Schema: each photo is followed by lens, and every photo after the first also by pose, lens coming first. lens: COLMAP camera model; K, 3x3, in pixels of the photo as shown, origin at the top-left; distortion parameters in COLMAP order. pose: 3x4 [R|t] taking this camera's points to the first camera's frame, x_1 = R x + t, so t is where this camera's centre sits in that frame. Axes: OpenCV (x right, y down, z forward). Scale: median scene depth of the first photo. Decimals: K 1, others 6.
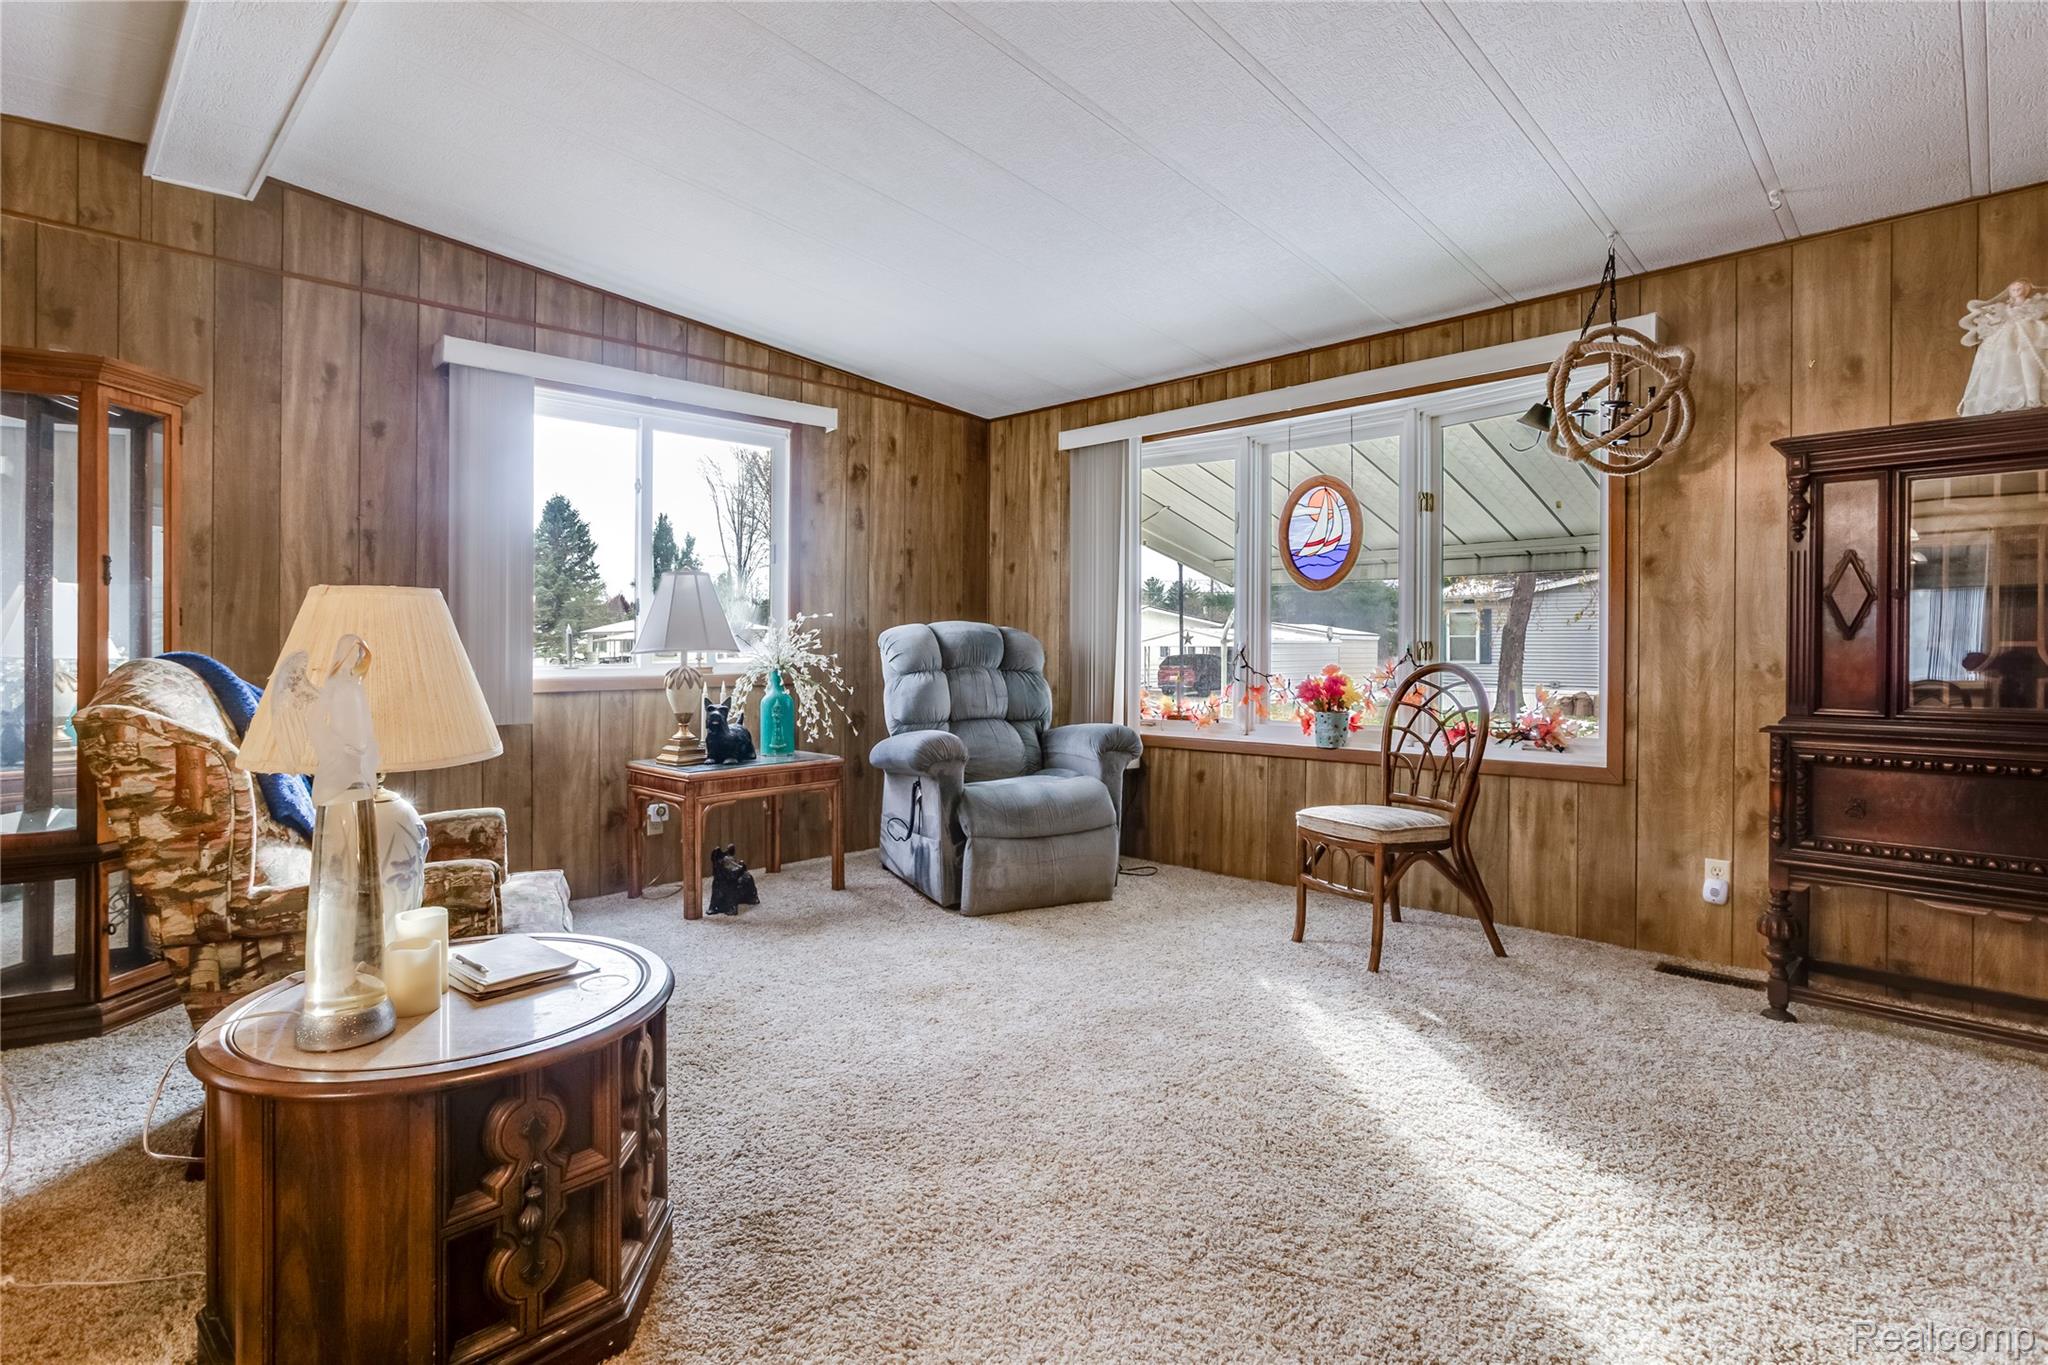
lens RADIAL K [[991.2, 0, 995.4], [0, 991.2, 634.7], [0, 0, 1]] dist [-0.034876, 0.018879]
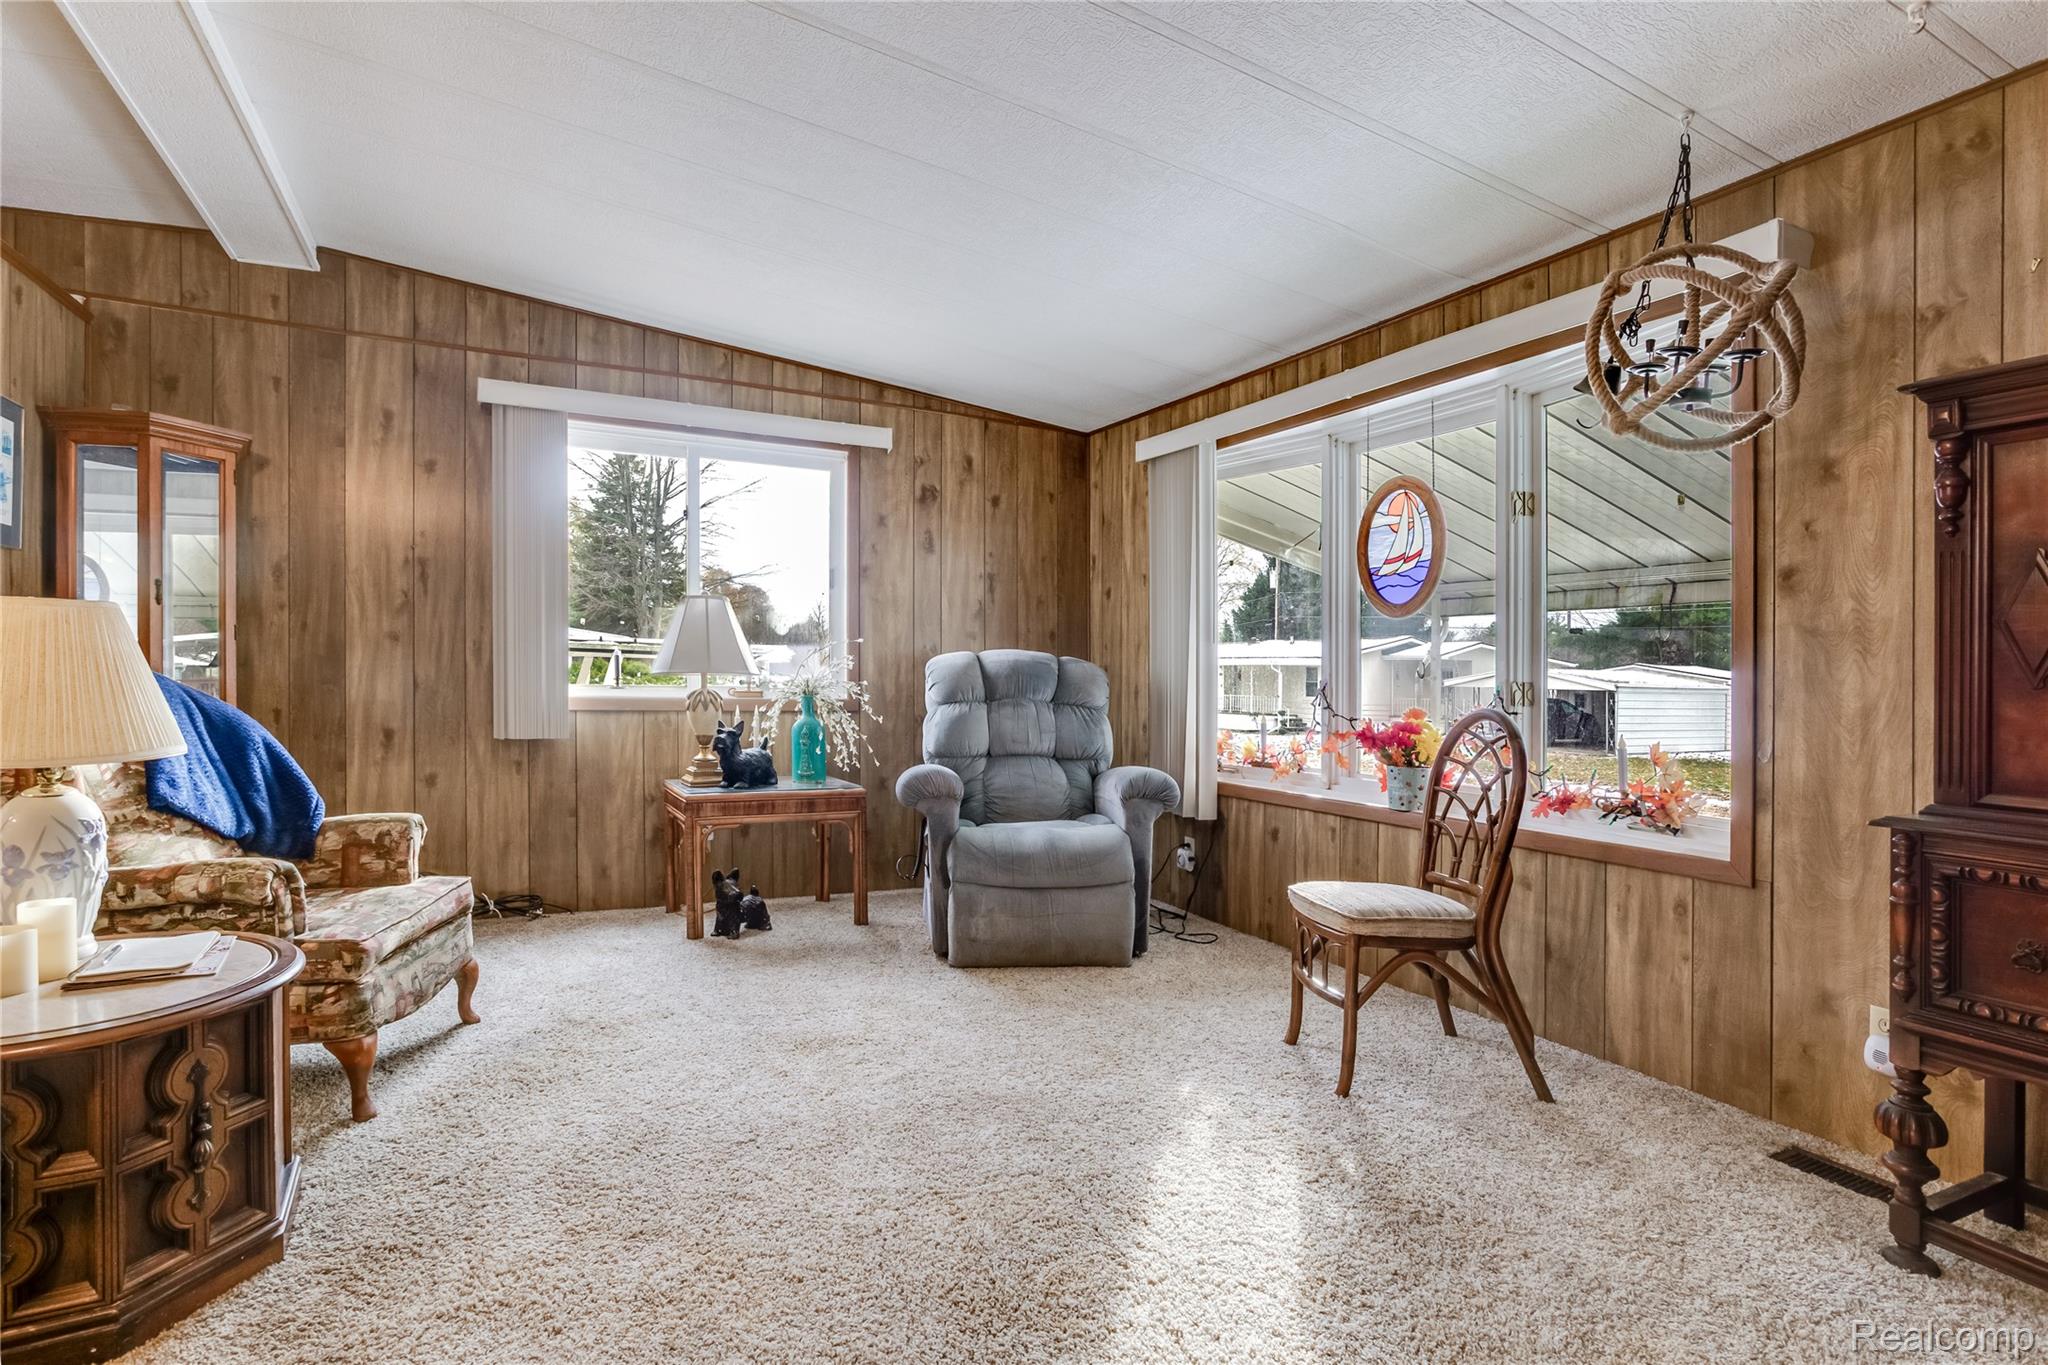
lens RADIAL K [[1004.1, 0, 980.8], [0, 1004.1, 663.9], [0, 0, 1]] dist [-0.034669, 0.018349]
pose [[0.948852, 0.018634, -0.315171, 0.310940], [-0.019840, 0.999803, -0.000618, 0.001670], [0.315097, 0.006840, 0.949035, 0.127596]]
